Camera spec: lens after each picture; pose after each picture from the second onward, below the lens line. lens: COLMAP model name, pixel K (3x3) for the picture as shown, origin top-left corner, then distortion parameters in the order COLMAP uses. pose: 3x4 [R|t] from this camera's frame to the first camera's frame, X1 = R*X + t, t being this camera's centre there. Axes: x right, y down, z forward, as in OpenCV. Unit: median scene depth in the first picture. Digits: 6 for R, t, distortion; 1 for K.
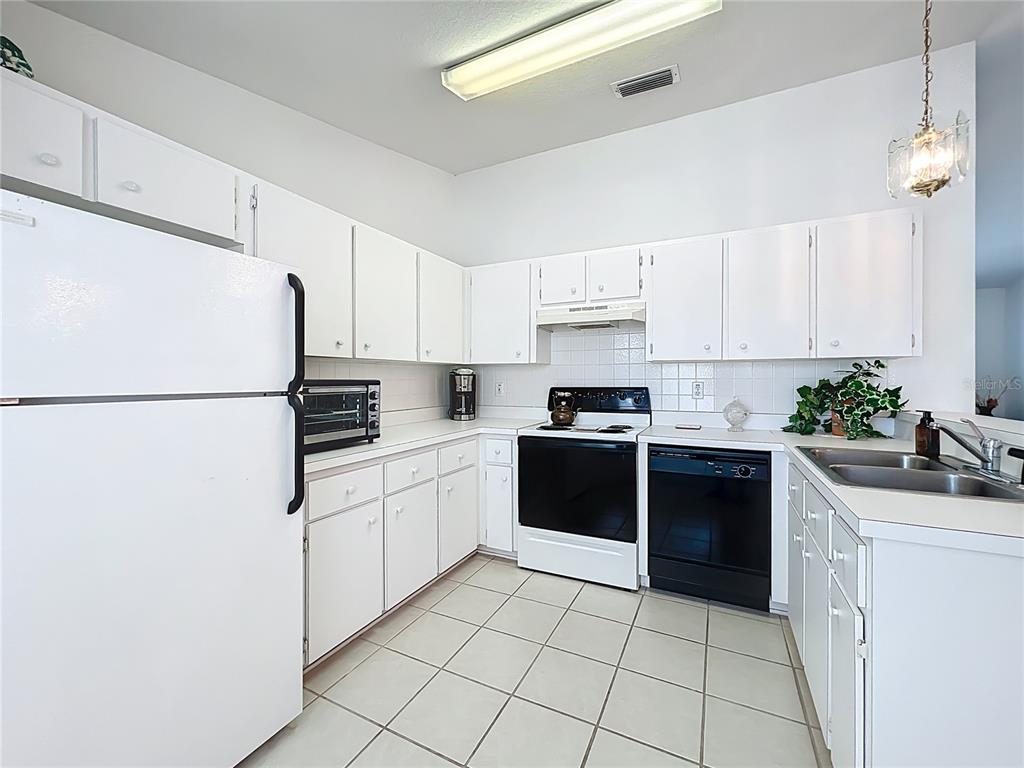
lens RADIAL K [[417.1, 0, 512.0], [0, 417.1, 384.0], [0, 0, 1]] dist [-0.000347, 0.000317]
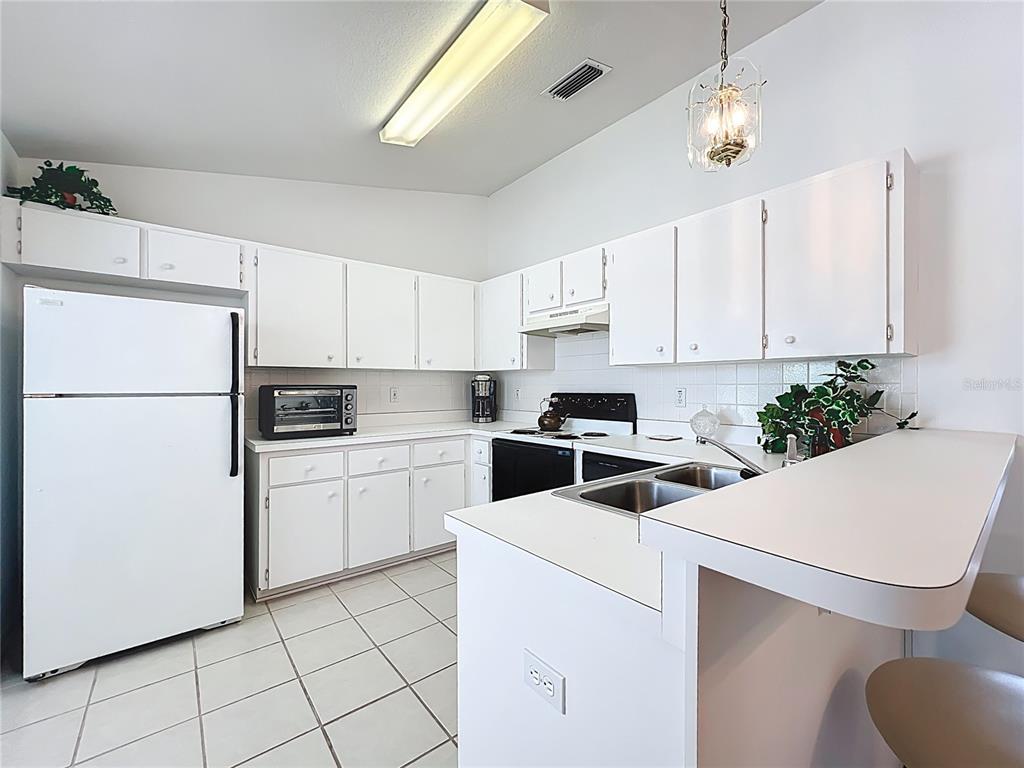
lens RADIAL K [[428.3, 0, 511.4], [0, 428.3, 389.6], [0, 0, 1]] dist [0.000596, -0.000094]
pose [[0.908246, 0.004410, -0.418412, 0.511667], [-0.005154, 0.999987, -0.000646, 0.001404], [0.418404, 0.002743, 0.908257, 0.022106]]
